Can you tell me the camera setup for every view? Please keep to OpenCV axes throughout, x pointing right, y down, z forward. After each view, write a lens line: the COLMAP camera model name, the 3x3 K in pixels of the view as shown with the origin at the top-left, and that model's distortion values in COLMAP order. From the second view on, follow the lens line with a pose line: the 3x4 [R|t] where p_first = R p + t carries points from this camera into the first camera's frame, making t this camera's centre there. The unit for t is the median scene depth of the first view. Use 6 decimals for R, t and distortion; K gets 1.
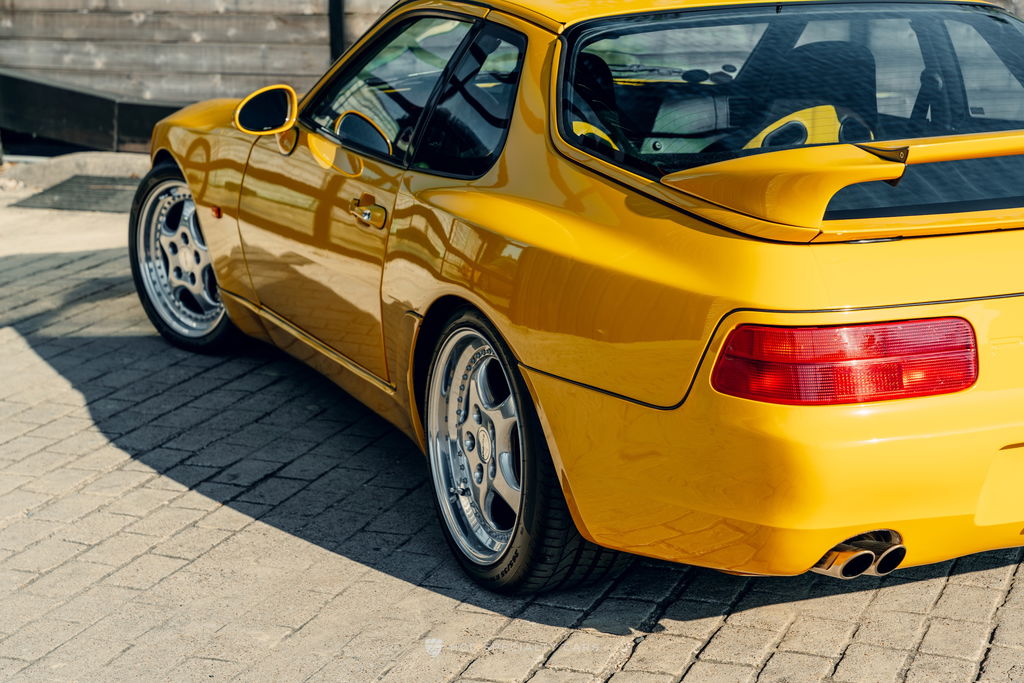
lens RADIAL K [[1983.1, 0, 512.0], [0, 1983.1, 341.5], [0, 0, 1]] dist [0.048707, 0.173814]
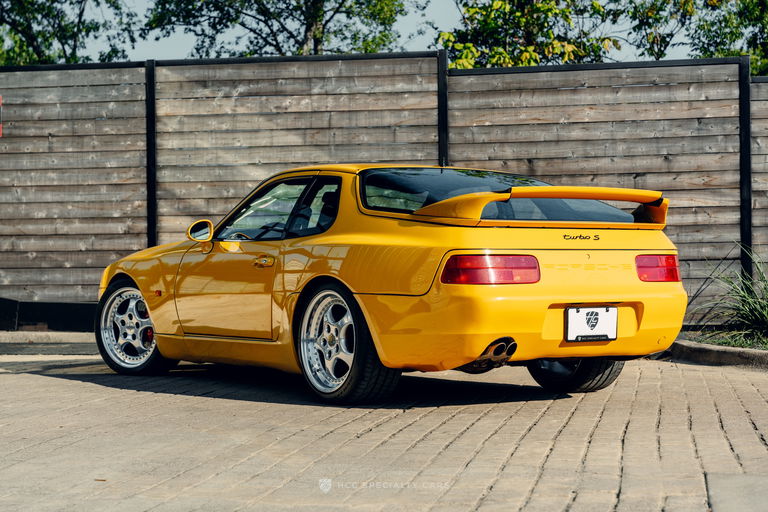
lens RADIAL K [[1471.0, 0, 384.0], [0, 1471.0, 256.0], [0, 0, 1]] dist [0.030891, 0.247810]
pose [[0.985621, 0.004519, 0.168914, -0.265778], [0.035402, 0.971934, -0.232575, 0.388441], [-0.165224, 0.235211, 0.957798, -0.745437]]
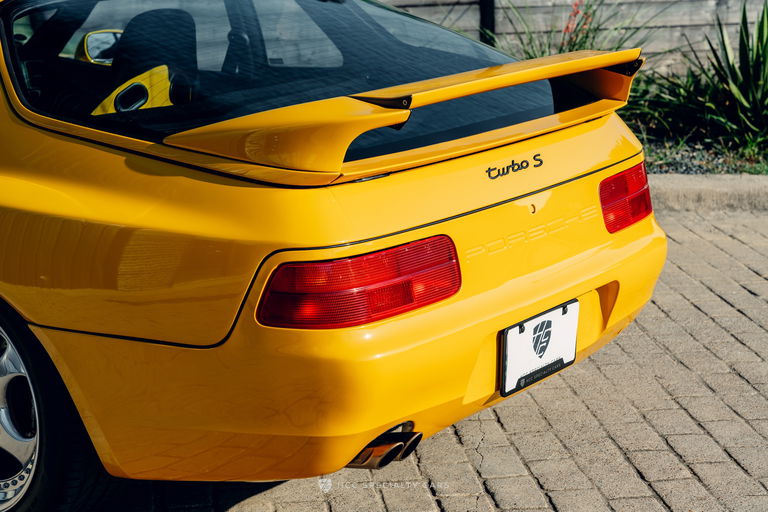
lens RADIAL K [[1539.5, 0, 384.0], [0, 1539.5, 256.0], [0, 0, 1]] dist [0.012559, 0.298126]
pose [[0.877739, -0.121527, 0.463472, -0.210018], [0.116608, 0.992397, 0.039381, -0.035733], [-0.464734, 0.019478, 0.885236, 0.179212]]
